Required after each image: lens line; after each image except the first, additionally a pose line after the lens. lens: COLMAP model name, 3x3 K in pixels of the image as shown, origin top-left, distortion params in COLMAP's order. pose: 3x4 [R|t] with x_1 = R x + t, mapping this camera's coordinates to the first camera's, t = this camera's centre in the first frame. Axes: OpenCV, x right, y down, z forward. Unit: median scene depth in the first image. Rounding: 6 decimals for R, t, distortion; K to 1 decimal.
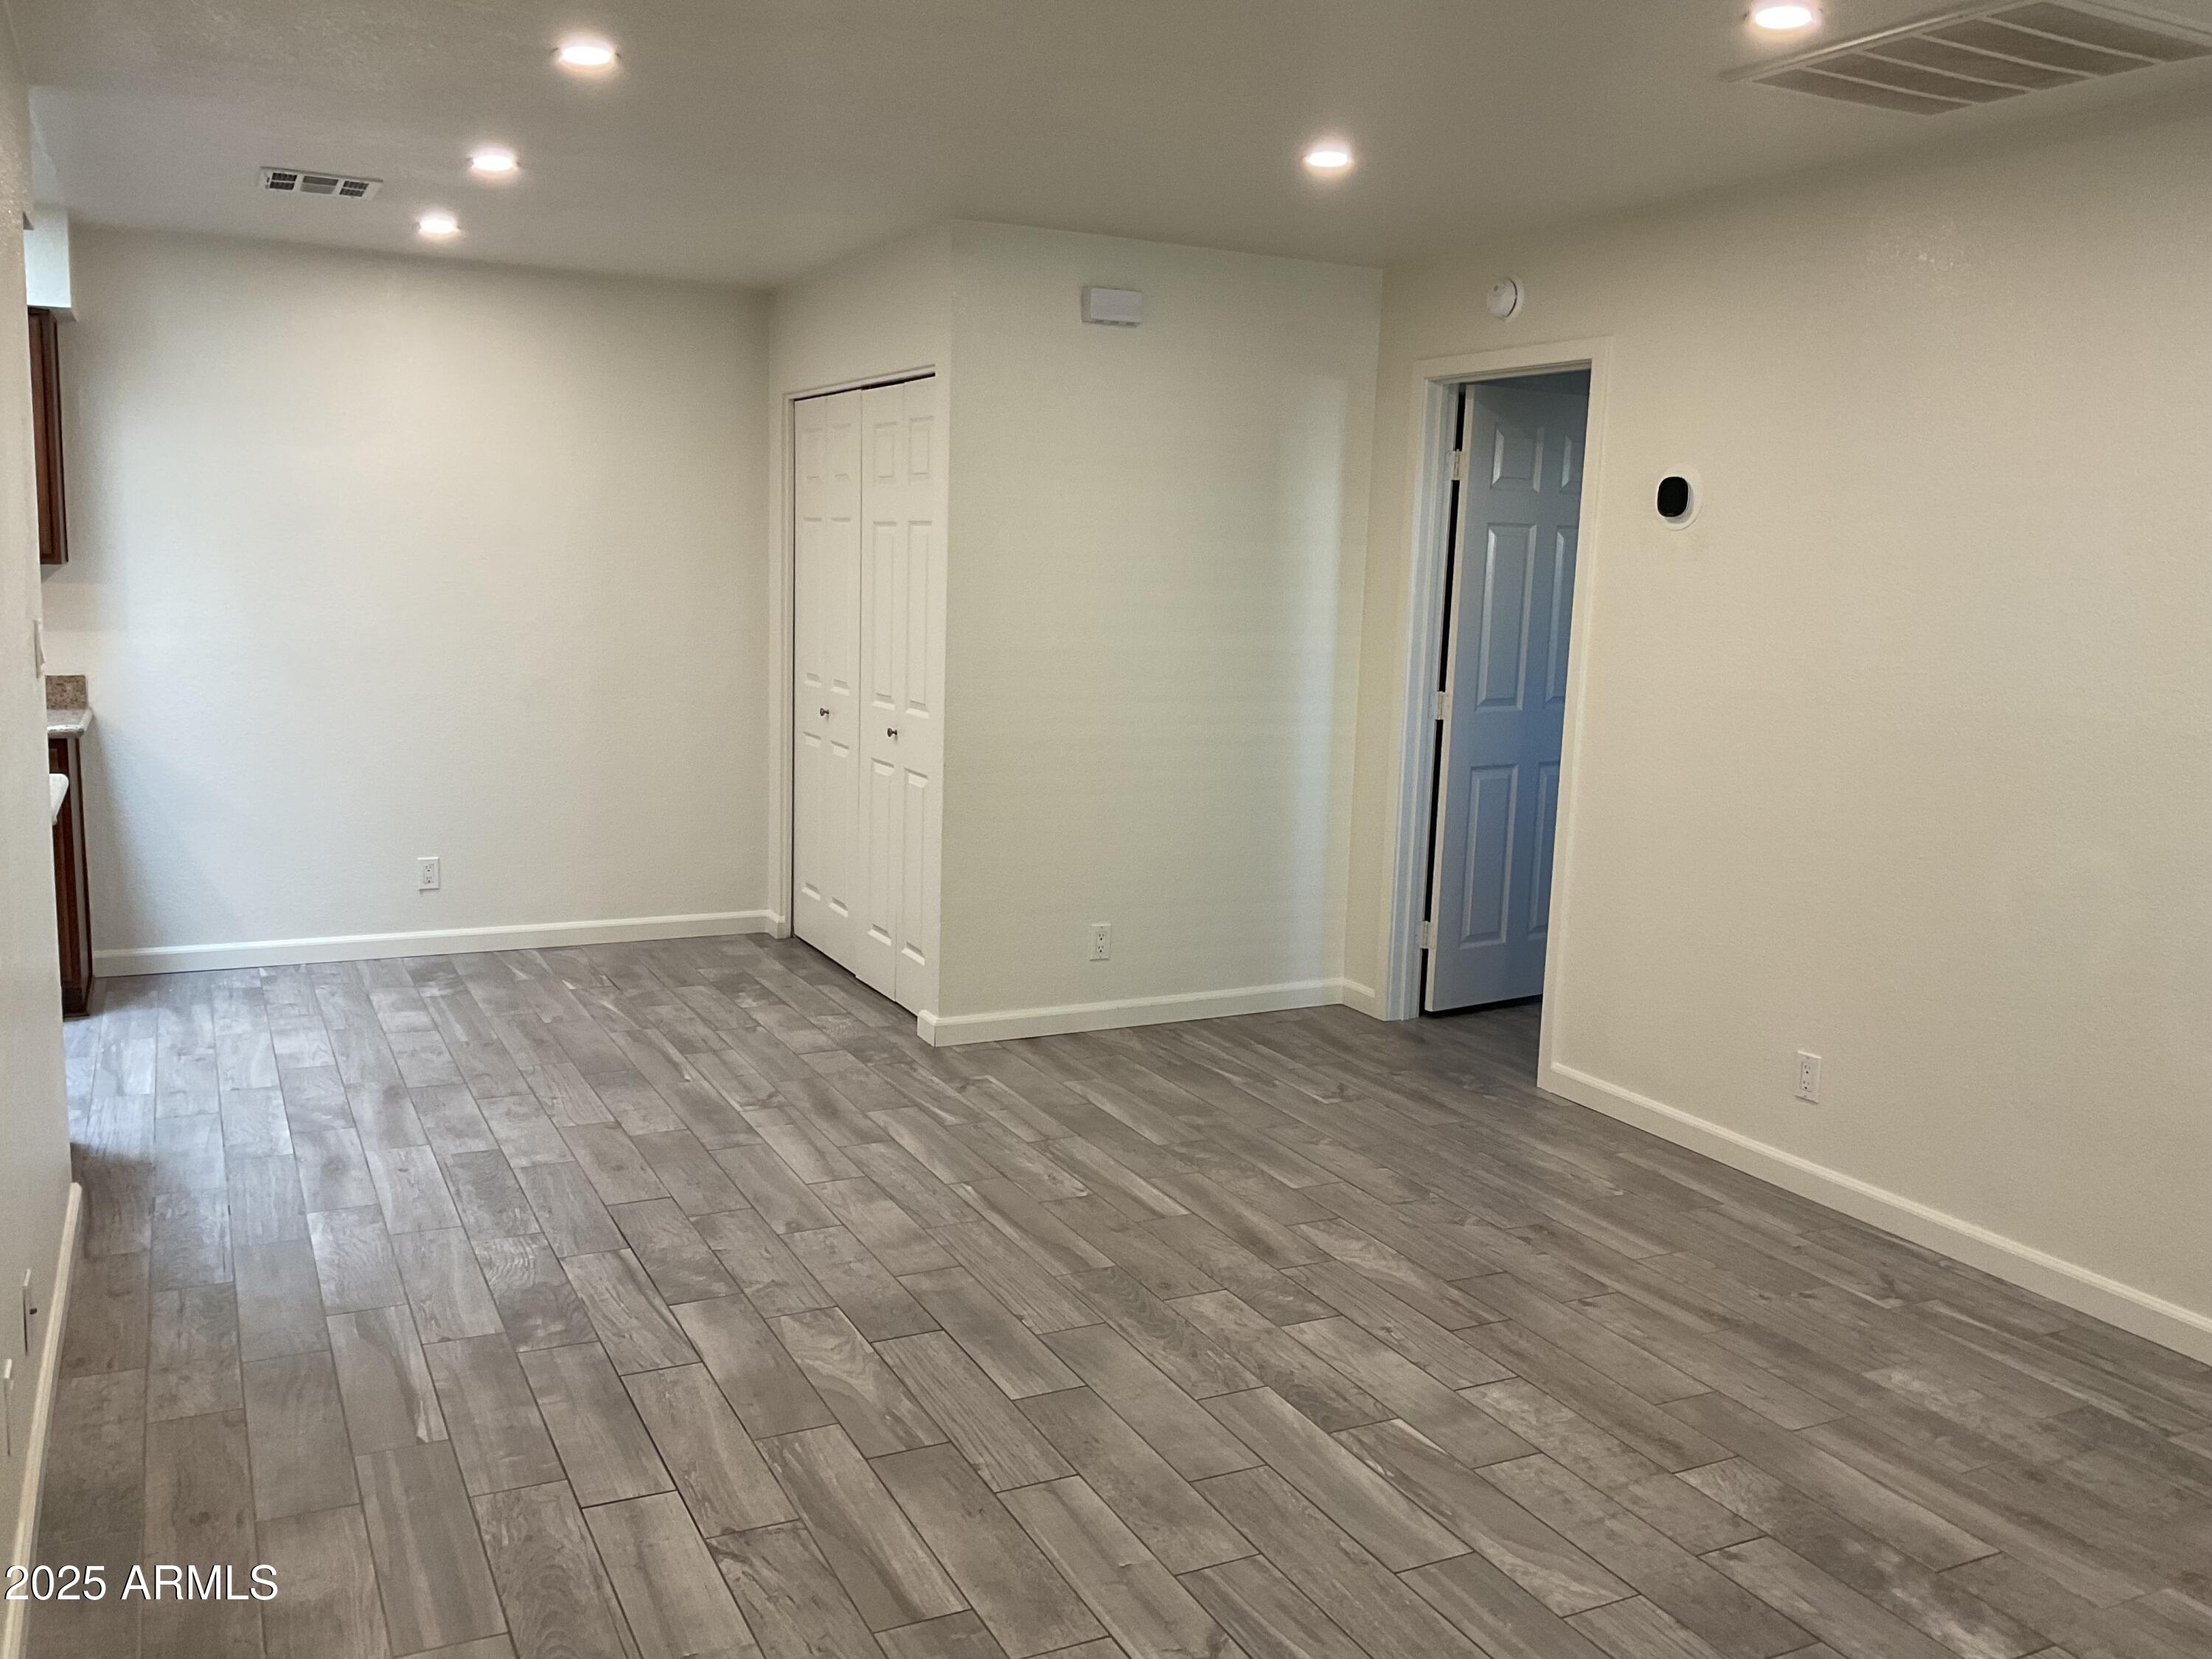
lens RADIAL K [[1801.6, 0, 1092.2], [0, 1801.6, 824.7], [0, 0, 1]] dist [0.079728, -0.151712]
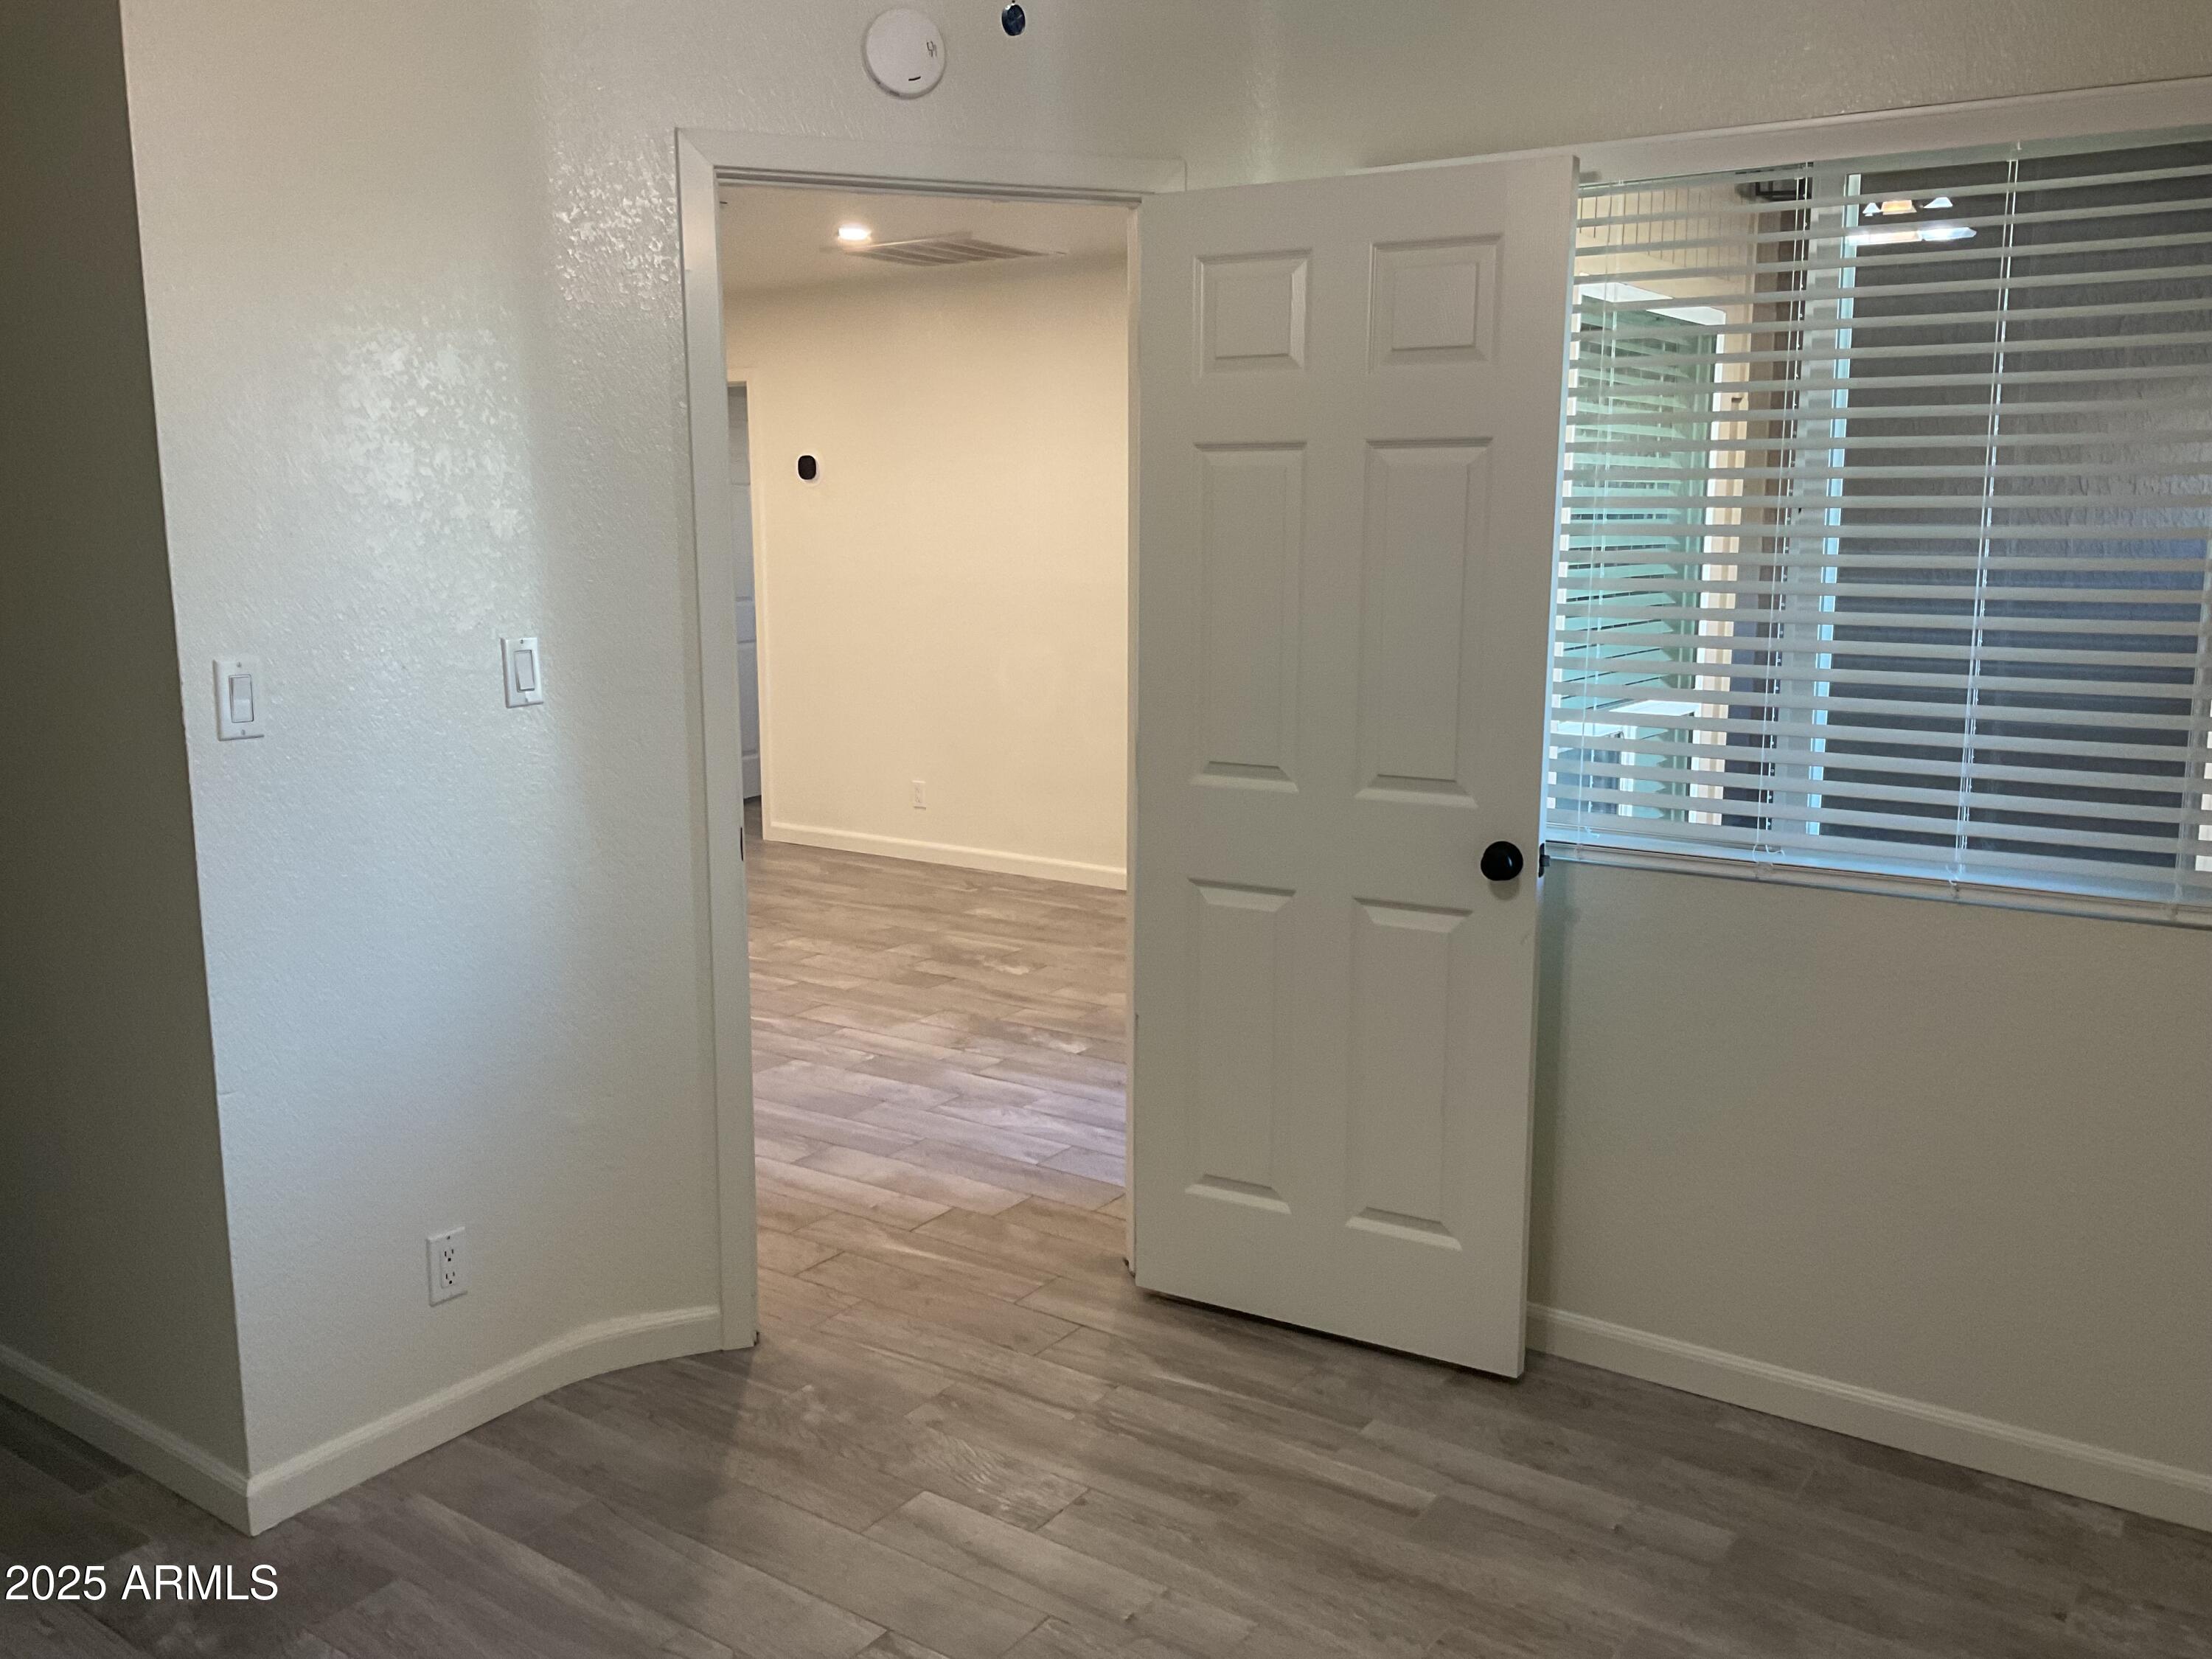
lens RADIAL K [[1801.6, 0, 1092.2], [0, 1801.6, 824.7], [0, 0, 1]] dist [0.079728, -0.151712]
pose [[0.876499, -0.111330, 0.468353, -0.371156], [0.096762, 0.993779, 0.055141, 0.110260], [-0.471578, -0.003013, 0.881819, -0.819873]]
